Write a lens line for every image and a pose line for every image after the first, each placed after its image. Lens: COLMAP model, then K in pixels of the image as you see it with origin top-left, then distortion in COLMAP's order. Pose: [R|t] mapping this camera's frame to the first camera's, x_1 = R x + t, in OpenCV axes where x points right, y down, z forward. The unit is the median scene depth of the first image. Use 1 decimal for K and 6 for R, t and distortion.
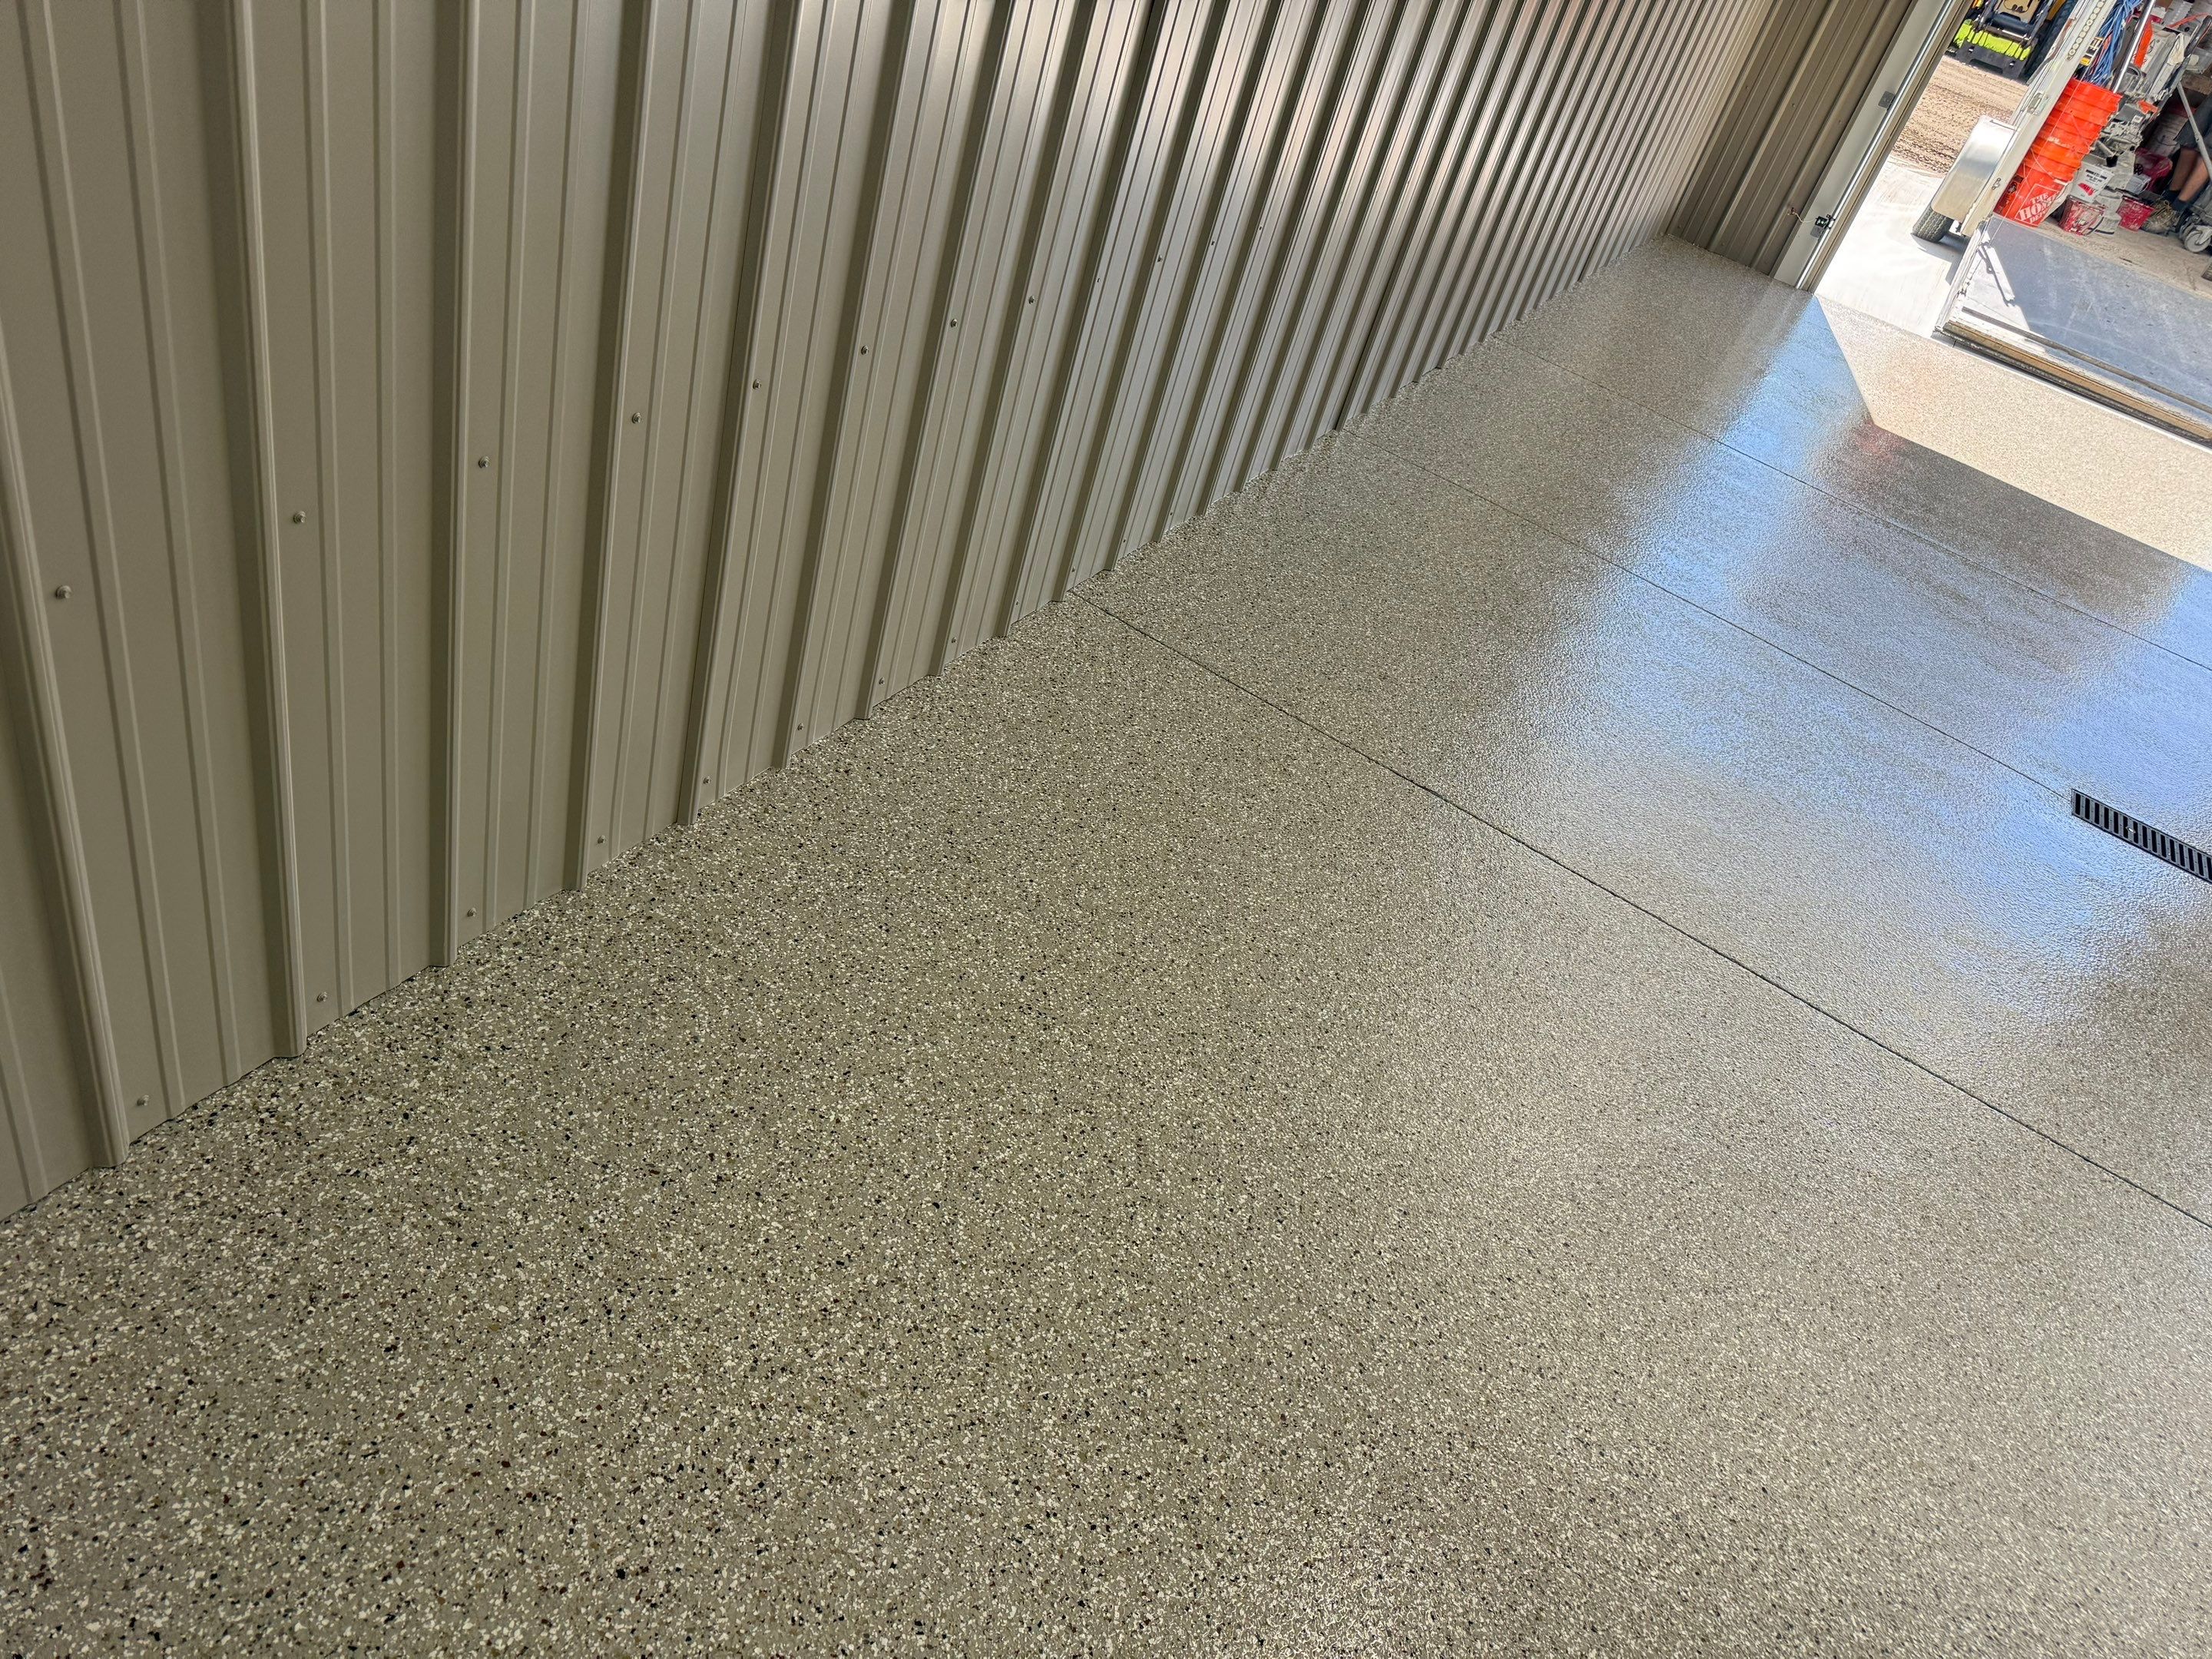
lens RADIAL K [[1582.2, 0, 1129.4], [0, 1582.2, 796.8], [0, 0, 1]] dist [0.121789, -0.181371]
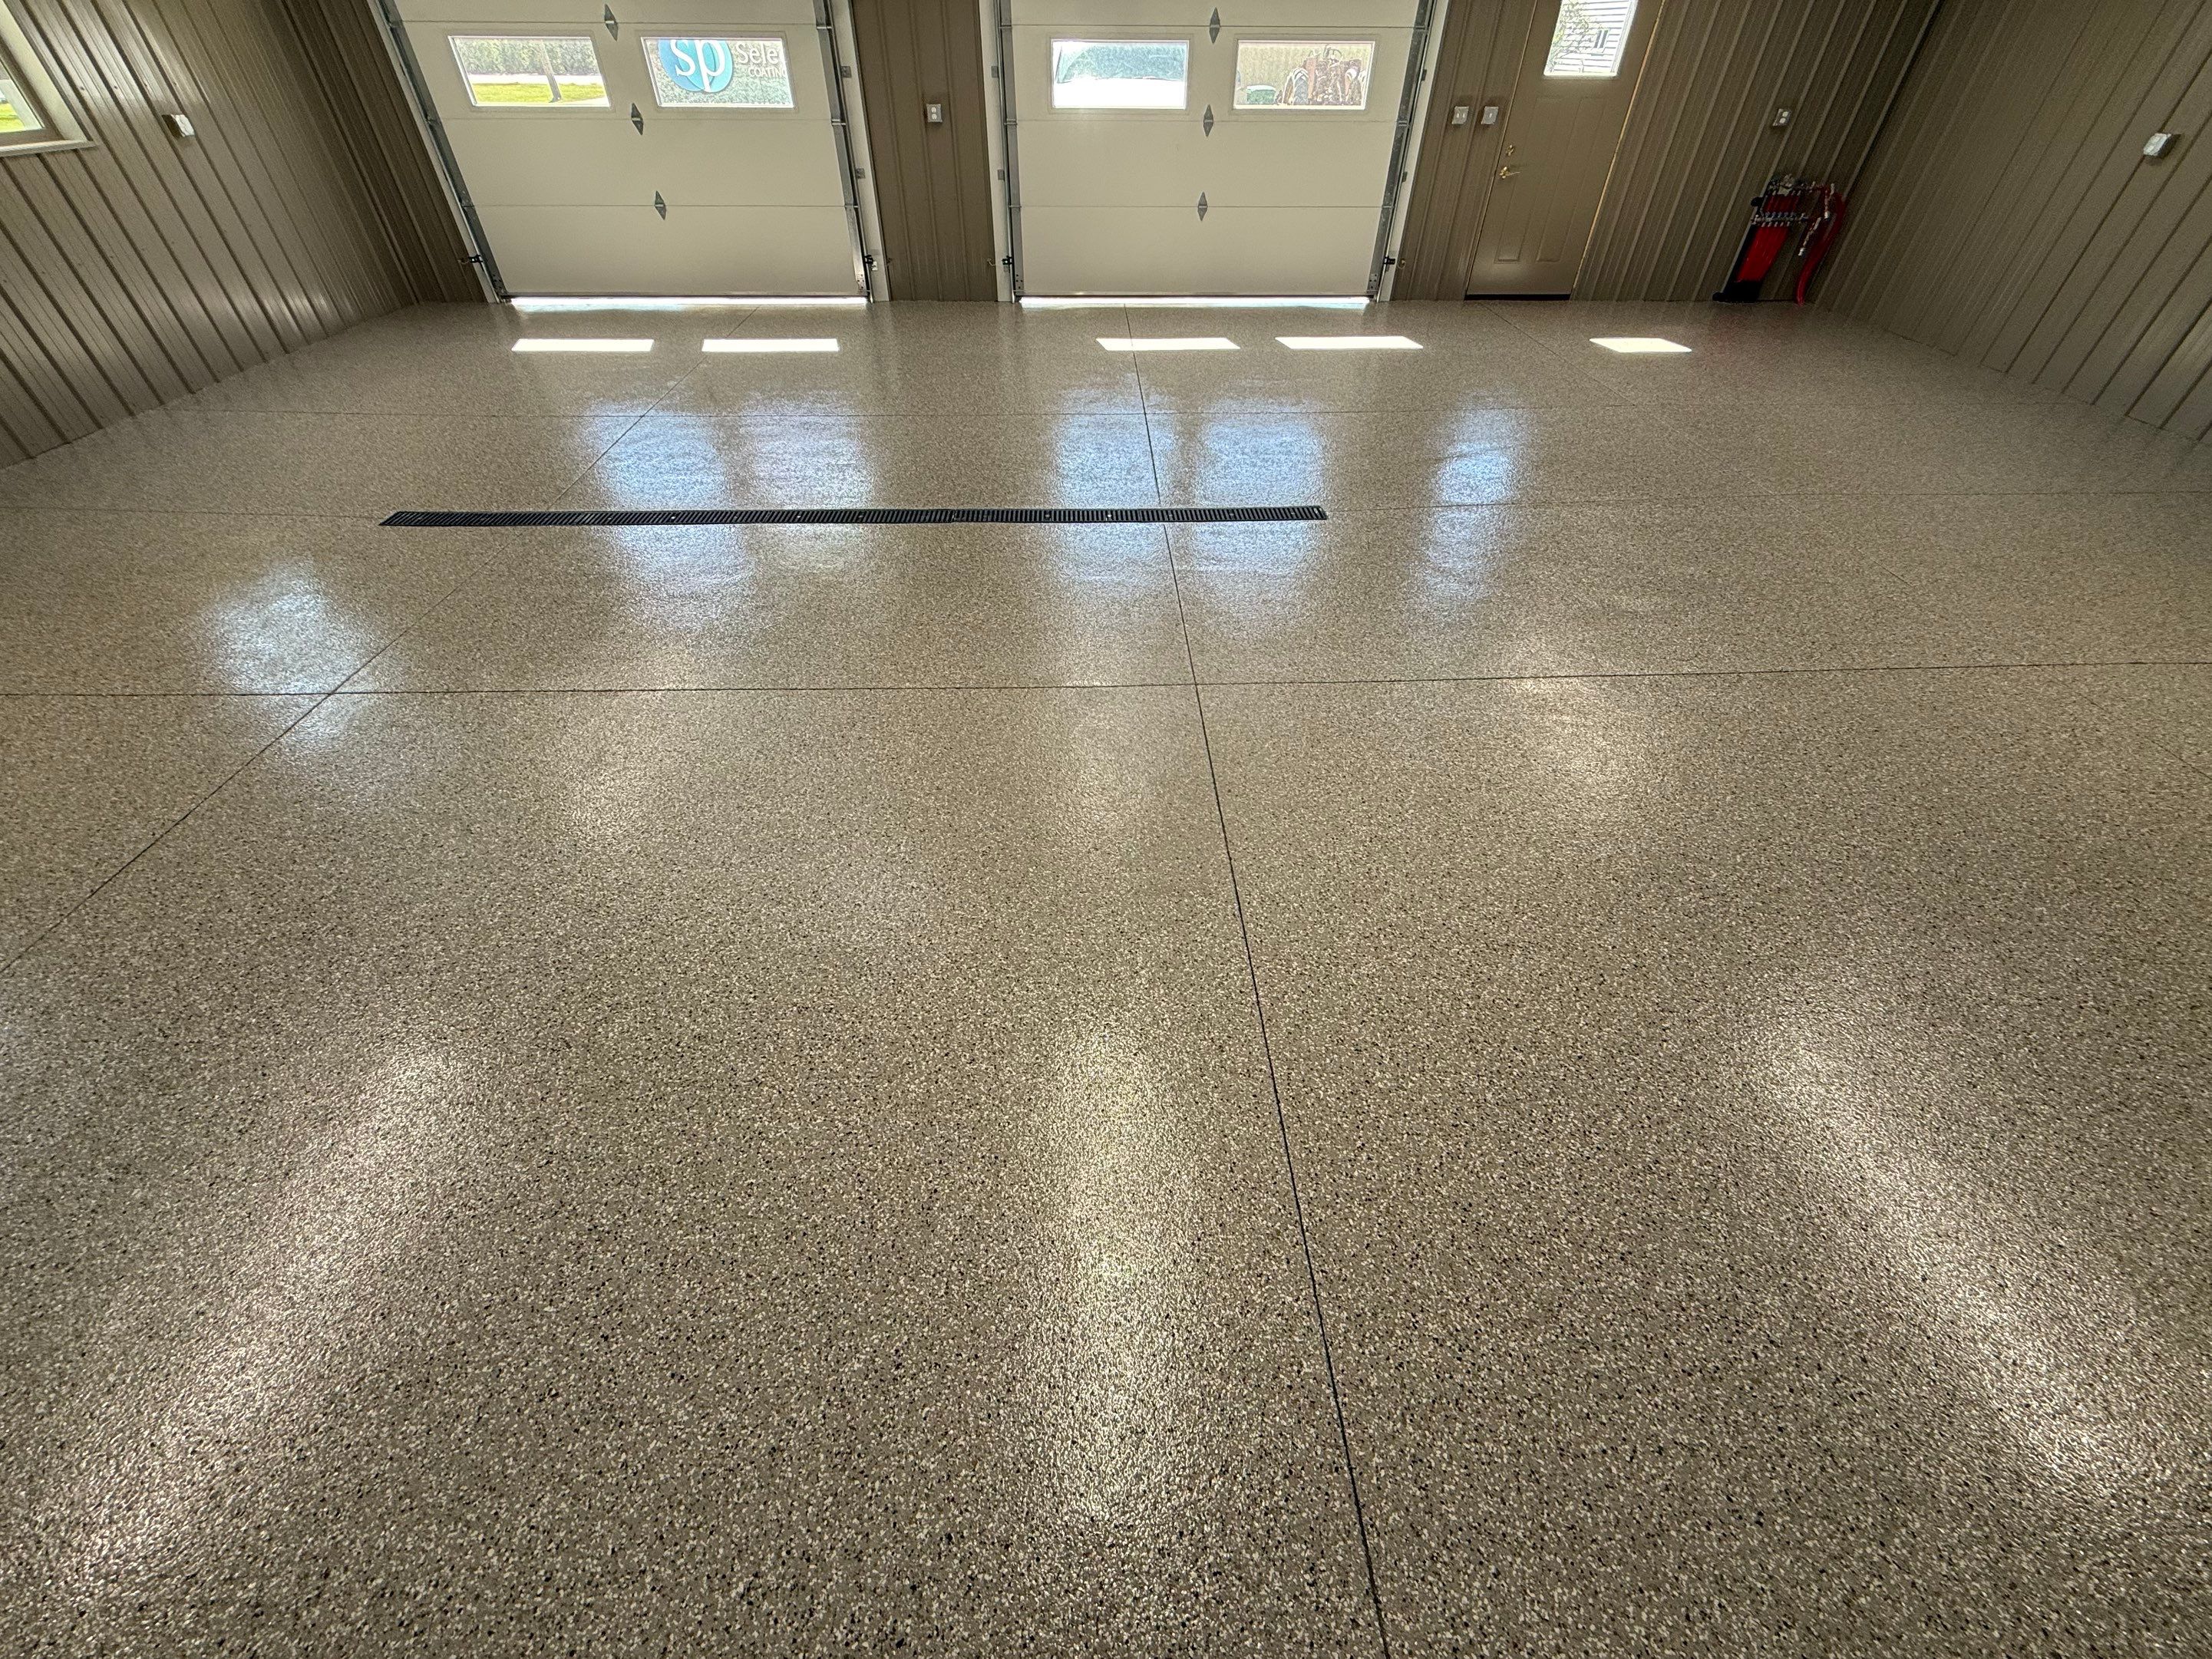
lens RADIAL K [[900.8, 0, 1053.0], [0, 900.8, 828.0], [0, 0, 1]] dist [0.000492, -0.000407]
pose [[0.828034, -0.521177, 0.206725, 1.543745], [0.478863, 0.849160, 0.222749, 0.827365], [-0.291634, -0.085451, 0.952705, -0.448856]]
